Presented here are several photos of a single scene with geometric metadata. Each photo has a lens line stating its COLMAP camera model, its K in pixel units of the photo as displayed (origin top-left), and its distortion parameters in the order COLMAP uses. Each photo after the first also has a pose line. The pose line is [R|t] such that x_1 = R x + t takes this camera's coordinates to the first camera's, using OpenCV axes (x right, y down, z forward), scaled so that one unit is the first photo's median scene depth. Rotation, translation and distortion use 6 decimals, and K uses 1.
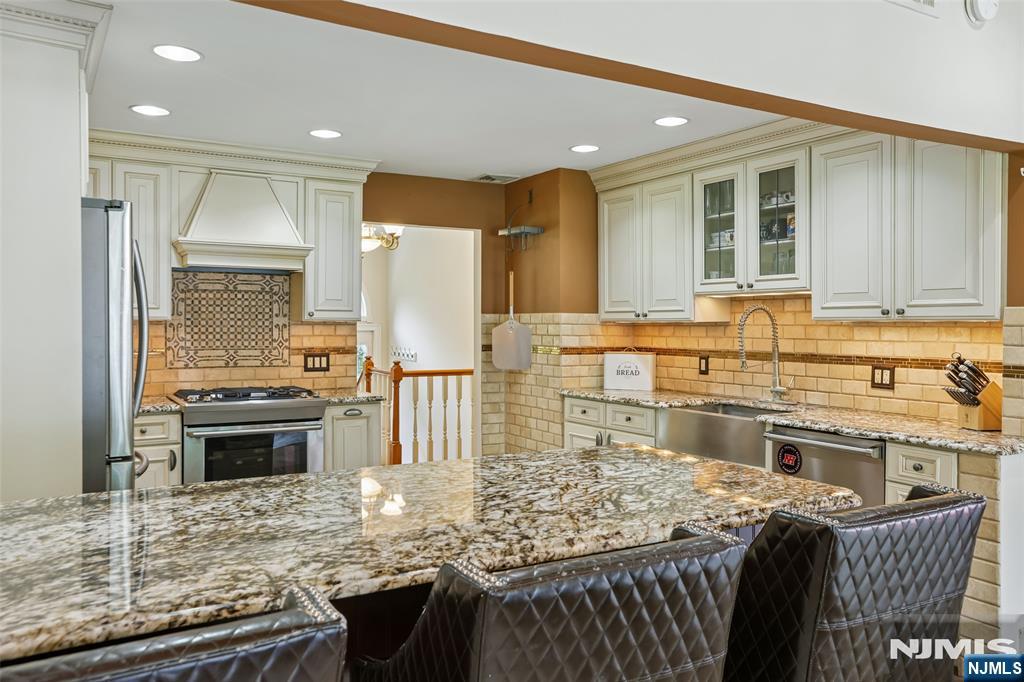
lens RADIAL K [[779.5, 0, 511.0], [0, 779.5, 326.9], [0, 0, 1]] dist [-0.038381, 0.024734]
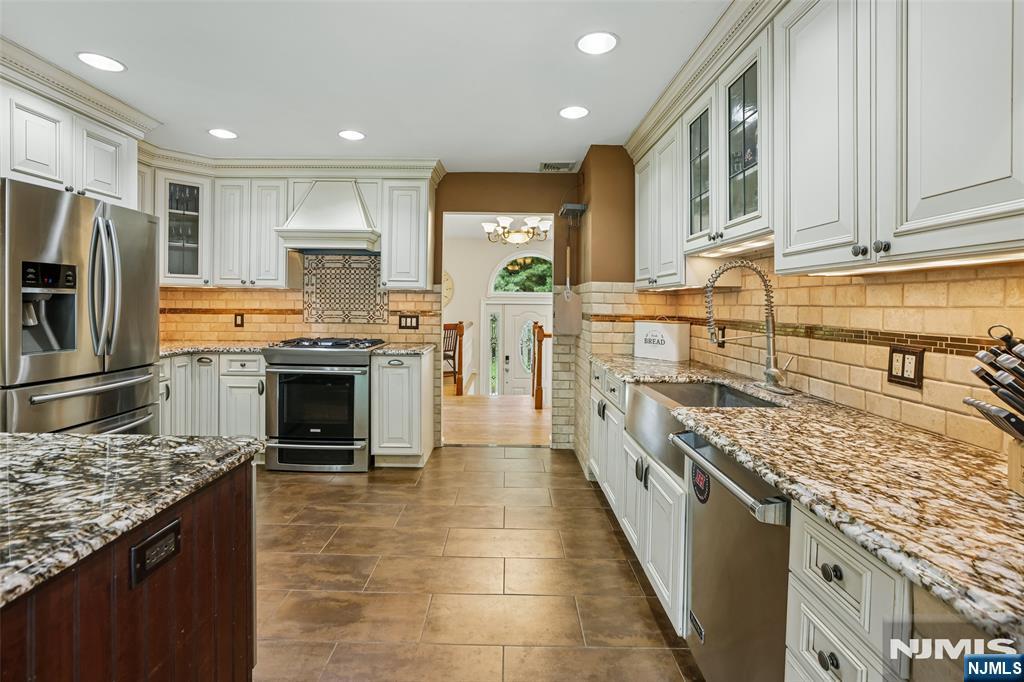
lens RADIAL K [[475.5, 0, 511.6], [0, 475.5, 306.6], [0, 0, 1]] dist [-0.046773, 0.011953]
pose [[0.865485, 0.011767, -0.500797, 0.318895], [-0.012593, 0.999919, 0.001732, 0.017265], [0.500777, 0.004807, 0.865563, 0.428118]]
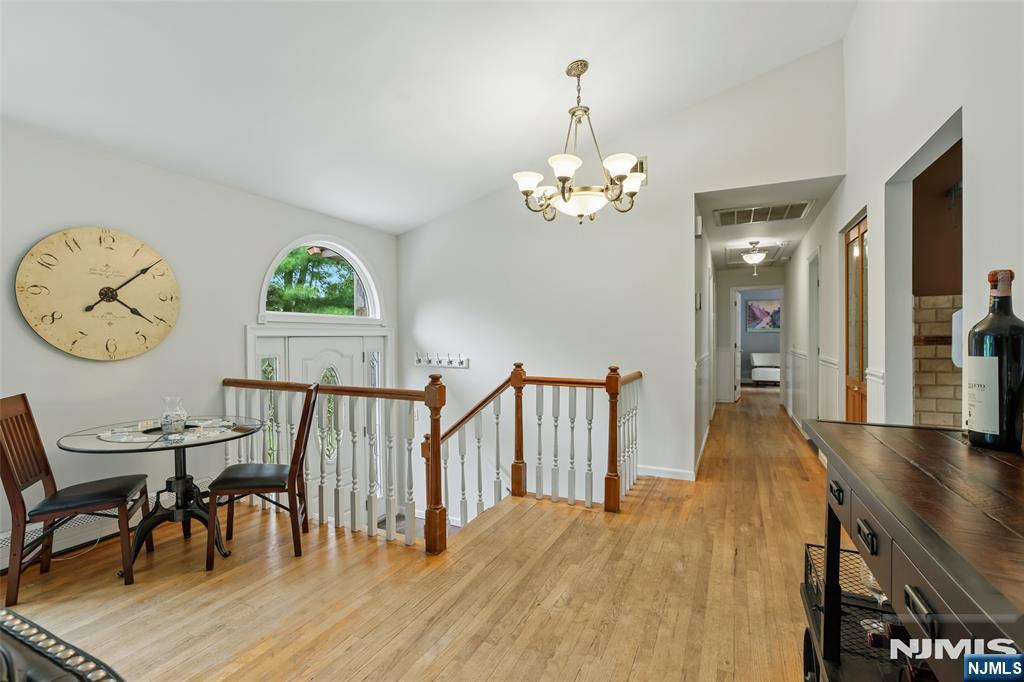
lens RADIAL K [[460.6, 0, 501.0], [0, 460.6, 343.5], [0, 0, 1]] dist [-0.032627, 0.013018]
pose [[0.837704, -0.016615, 0.545872, -0.723326], [0.016263, 0.999853, 0.005476, 0.022798], [-0.545883, 0.004290, 0.837851, 1.042825]]
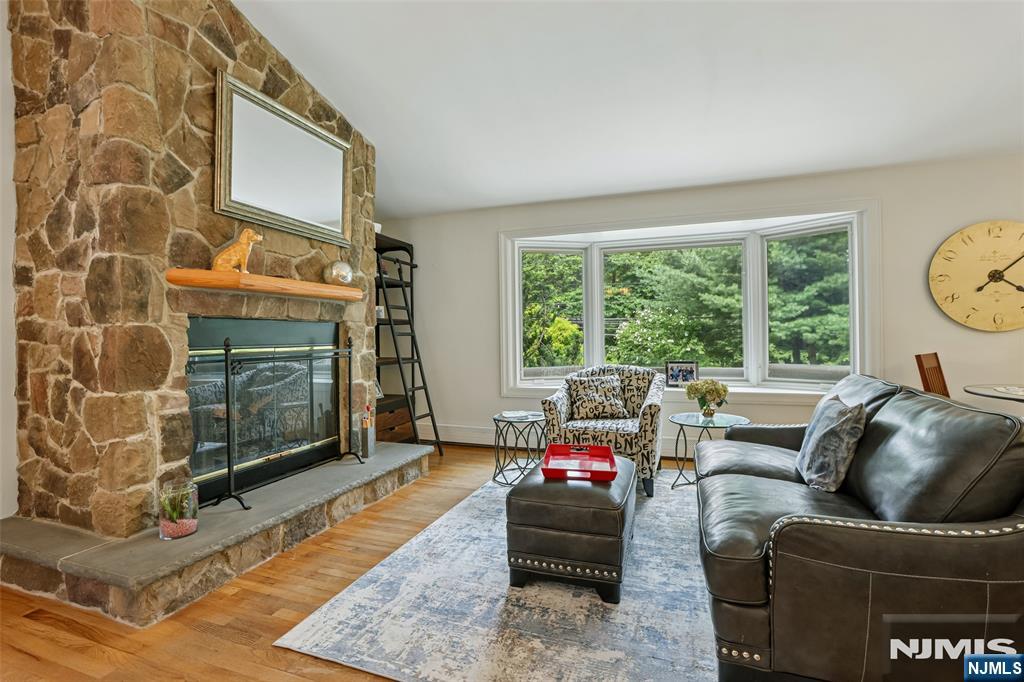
lens RADIAL K [[460.6, 0, 511.7], [0, 460.6, 335.9], [0, 0, 1]] dist [-0.032627, 0.013018]
pose [[0.640060, -0.009248, -0.768269, -0.775611], [0.005803, 0.999957, -0.007203, 0.047245], [0.768303, 0.000152, 0.640087, 0.795144]]
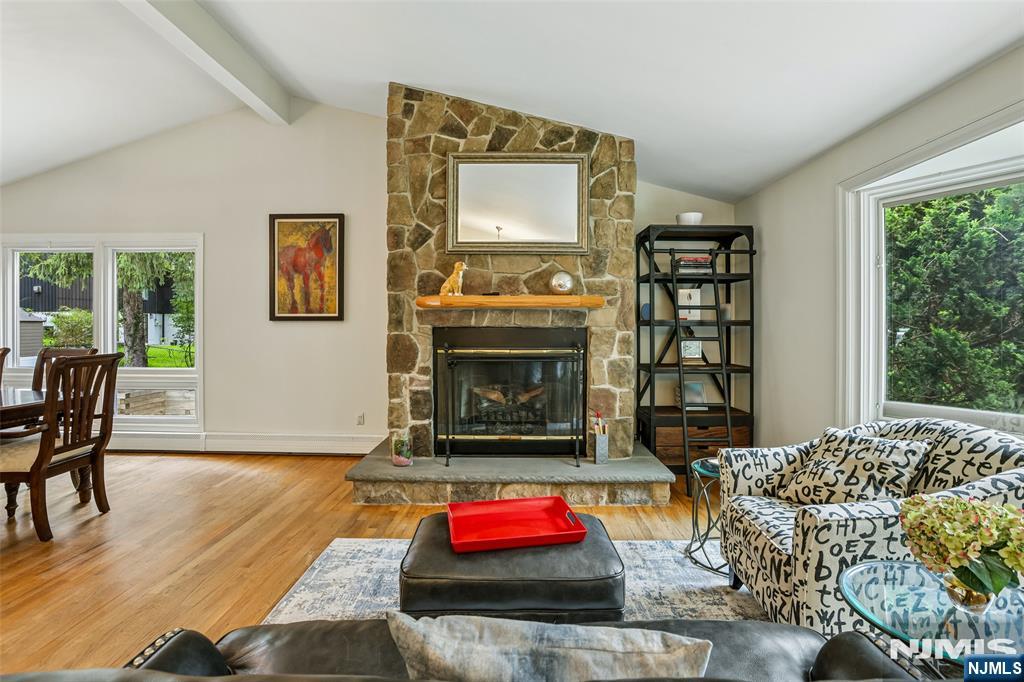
lens RADIAL K [[475.5, 0, 515.7], [0, 475.5, 330.5], [0, 0, 1]] dist [-0.046773, 0.011953]
pose [[-0.509487, -0.000849, -0.860478, -0.780686], [-0.010503, 0.999931, 0.005232, 0.020876], [0.860414, 0.011704, -0.509461, 1.350720]]
